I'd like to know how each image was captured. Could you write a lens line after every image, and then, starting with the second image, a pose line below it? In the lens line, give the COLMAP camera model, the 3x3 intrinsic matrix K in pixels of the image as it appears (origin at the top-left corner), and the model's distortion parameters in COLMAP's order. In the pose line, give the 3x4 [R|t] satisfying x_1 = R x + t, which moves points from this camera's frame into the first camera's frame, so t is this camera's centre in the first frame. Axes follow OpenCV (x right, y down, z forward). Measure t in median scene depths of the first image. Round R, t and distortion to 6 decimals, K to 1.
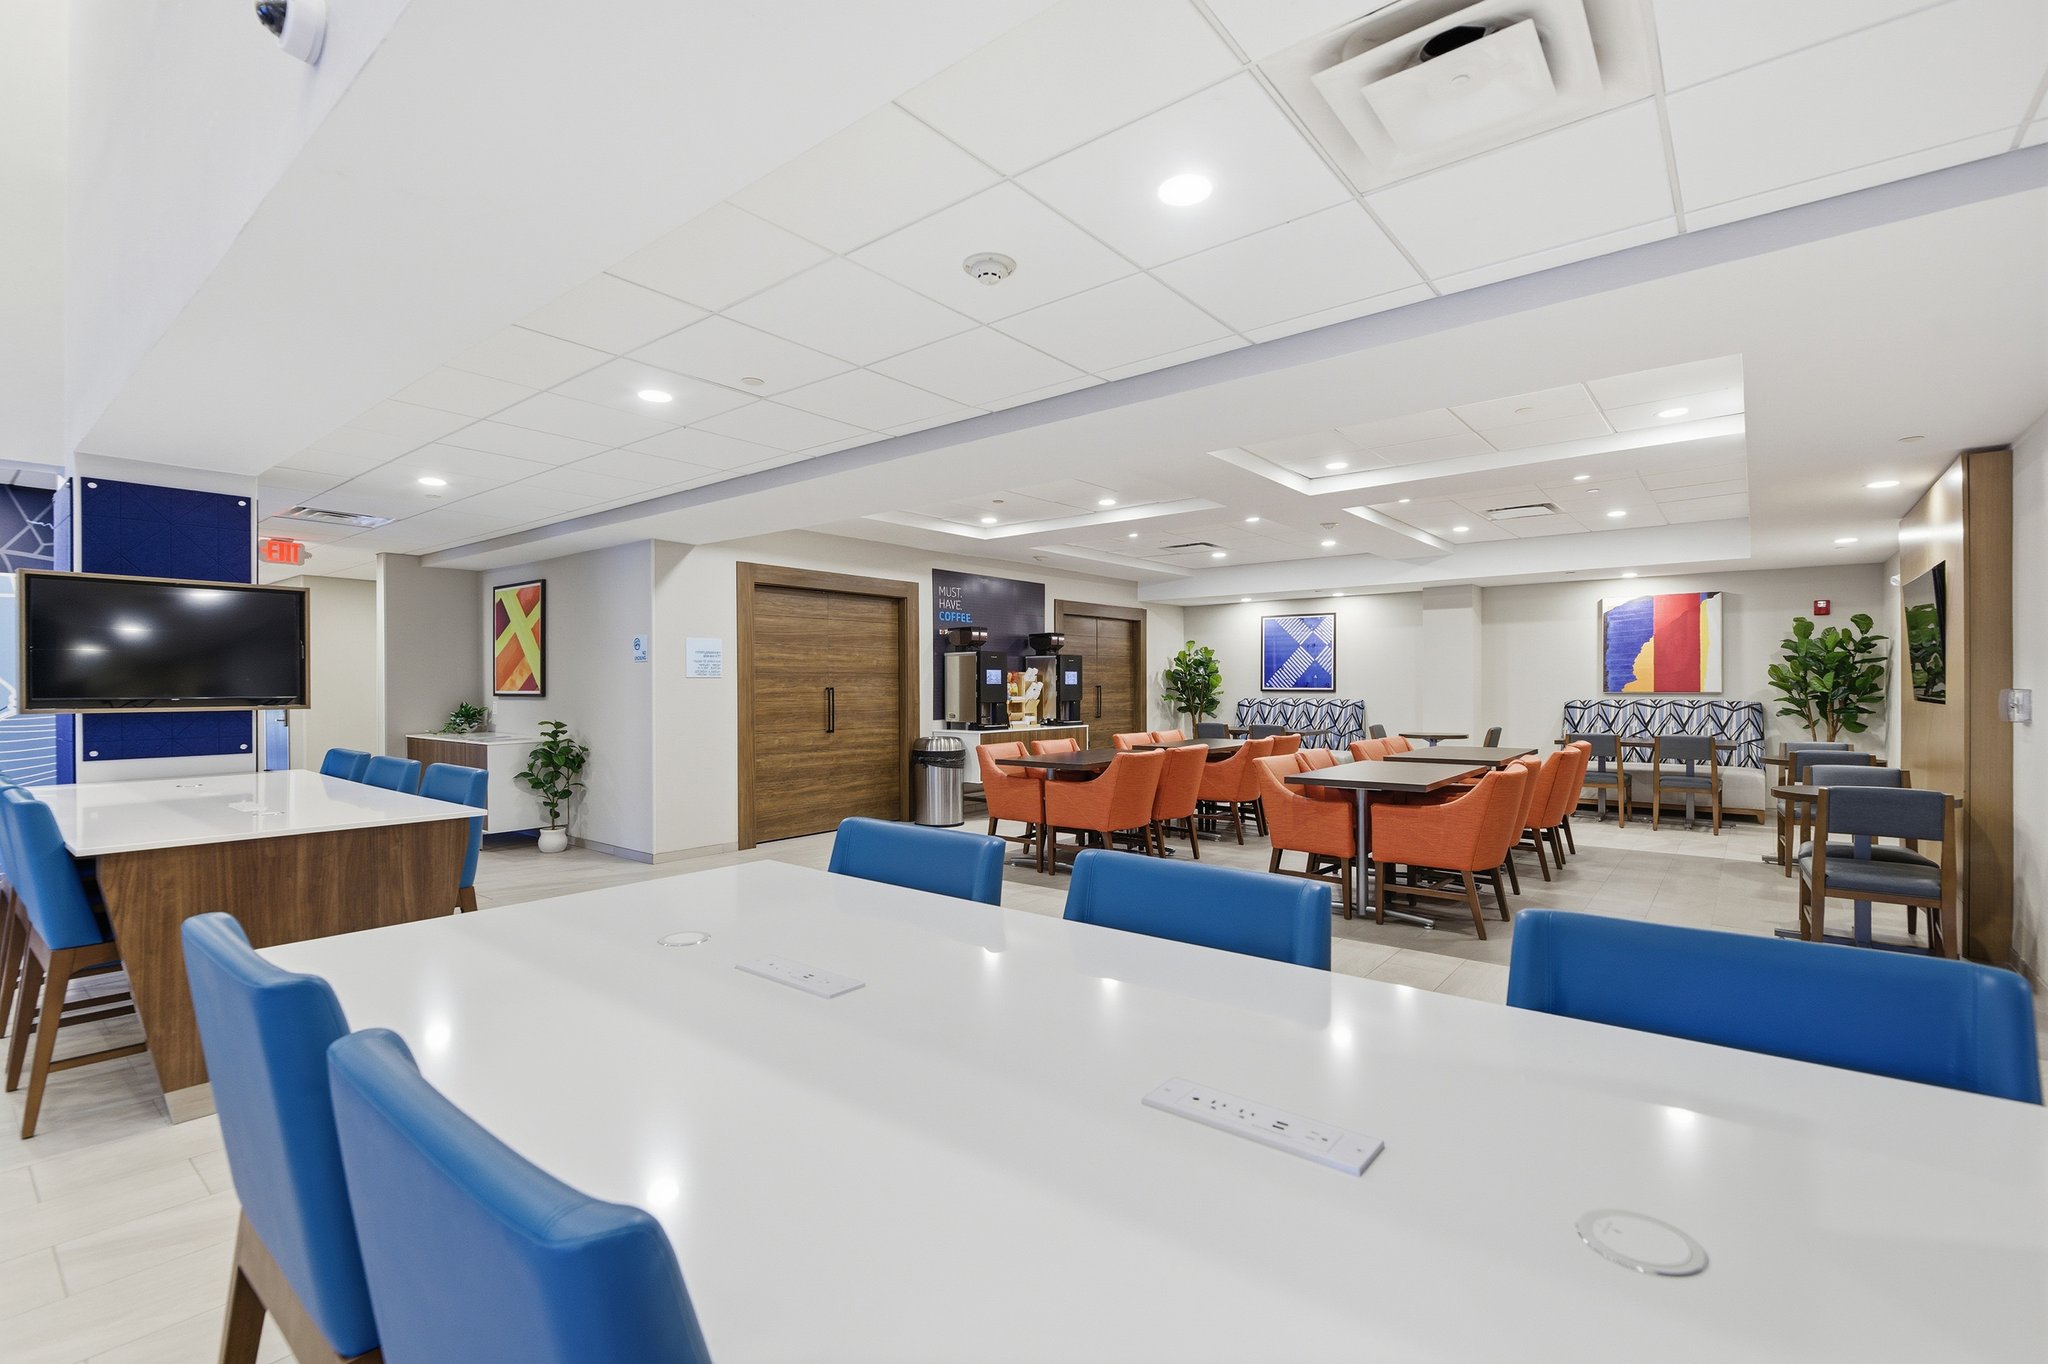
lens RADIAL K [[914.1, 0, 1022.1], [0, 914.1, 690.8], [0, 0, 1]] dist [-0.002030, -0.000316]
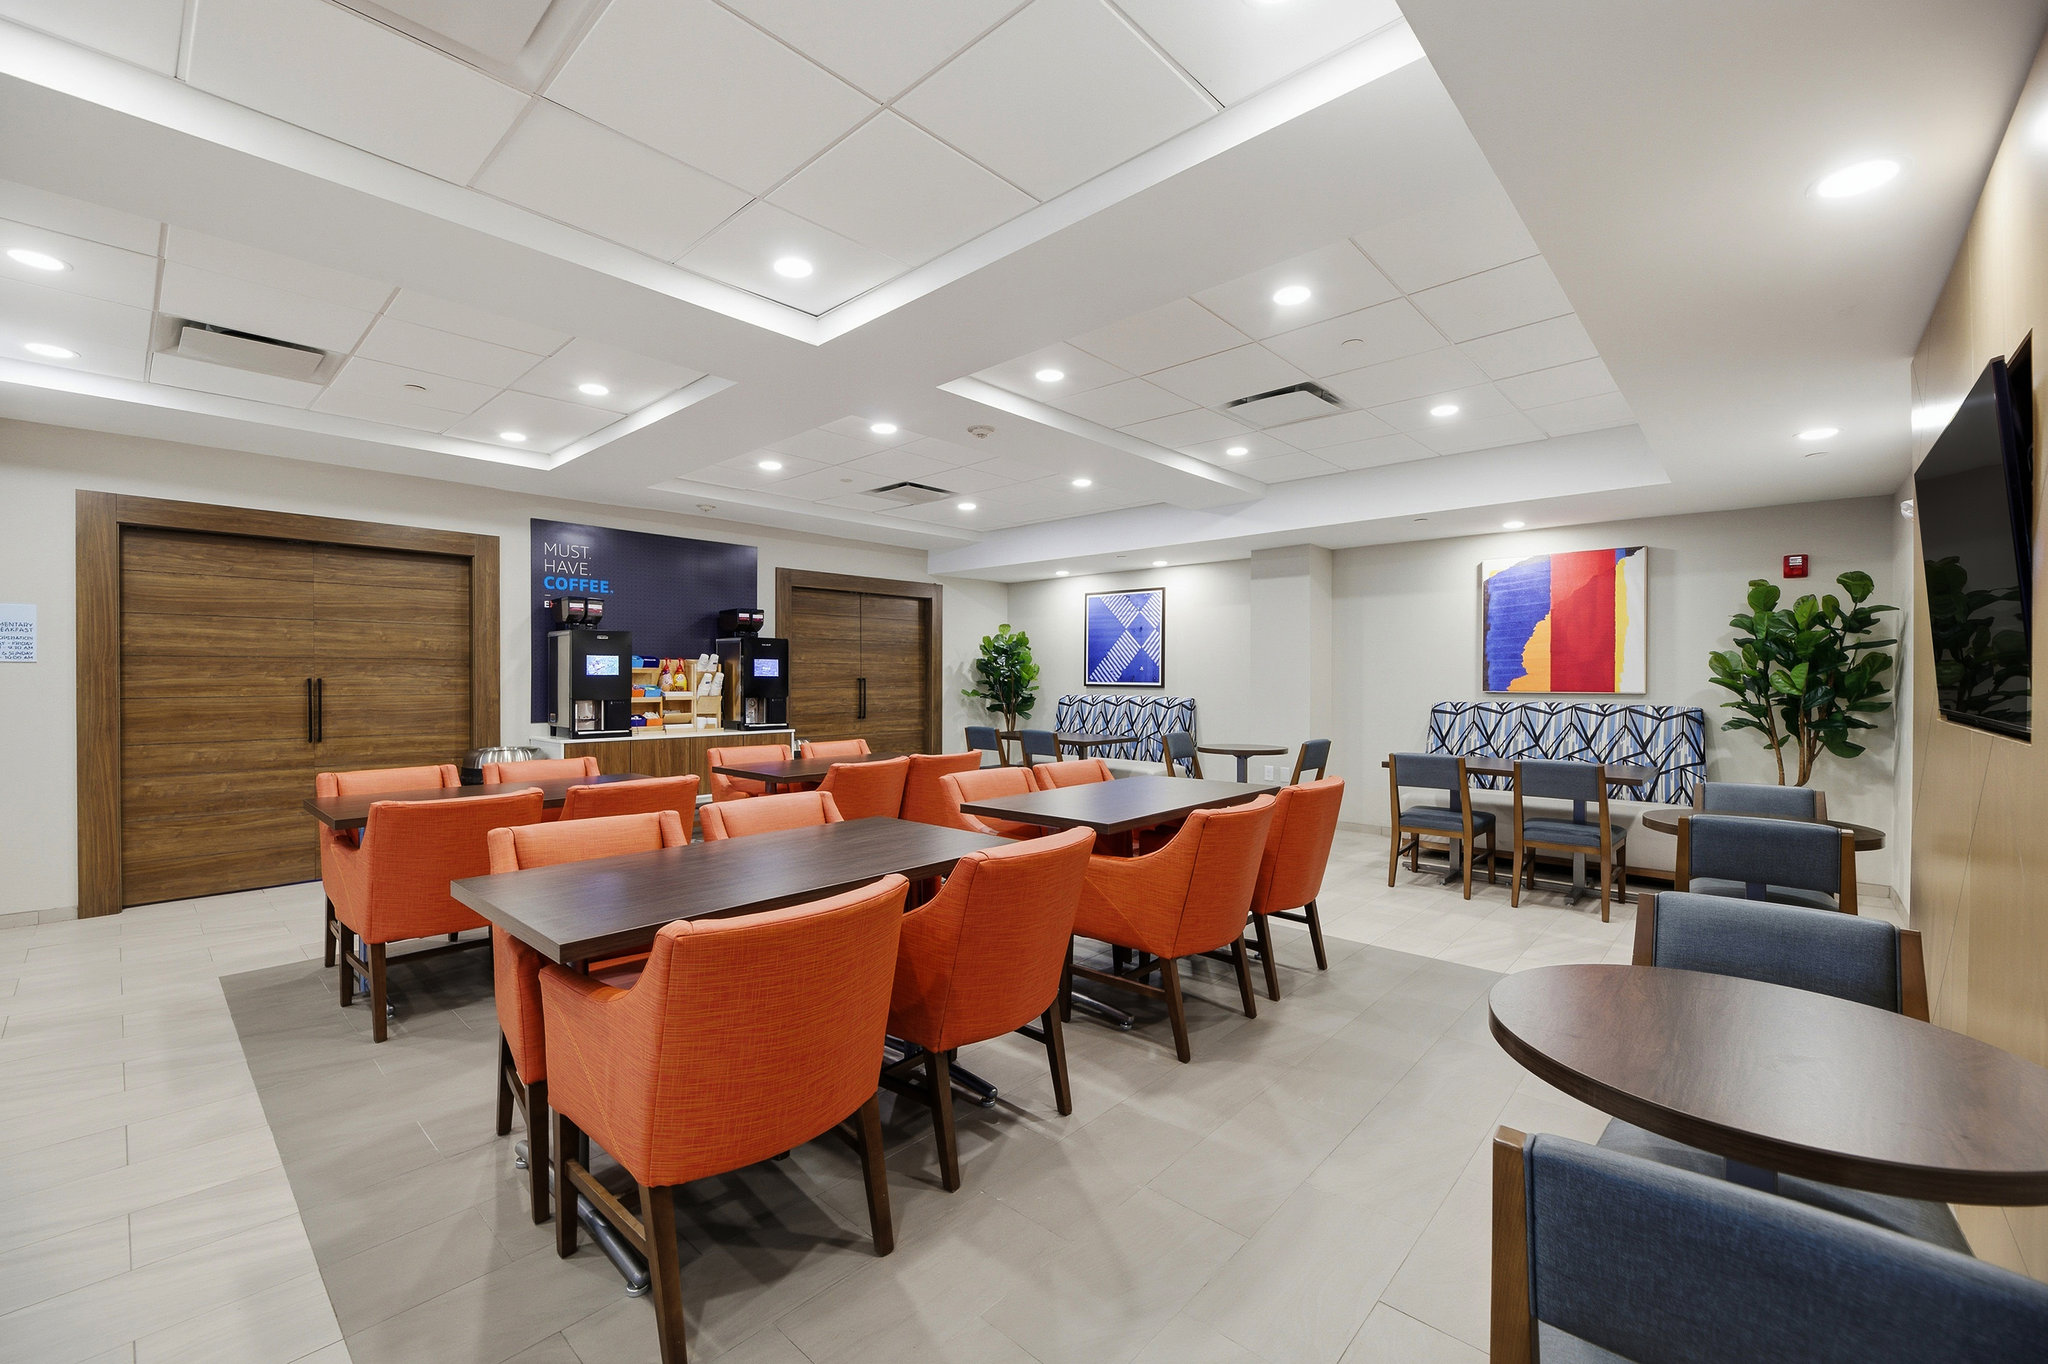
lens RADIAL K [[832.6, 0, 1026.7], [0, 832.6, 685.3], [0, 0, 1]] dist [-0.006341, -0.000464]
pose [[0.998097, 0.006447, -0.061319, 0.327447], [-0.006265, 0.999975, 0.003160, -0.003125], [0.061338, -0.002770, 0.998113, 0.336011]]
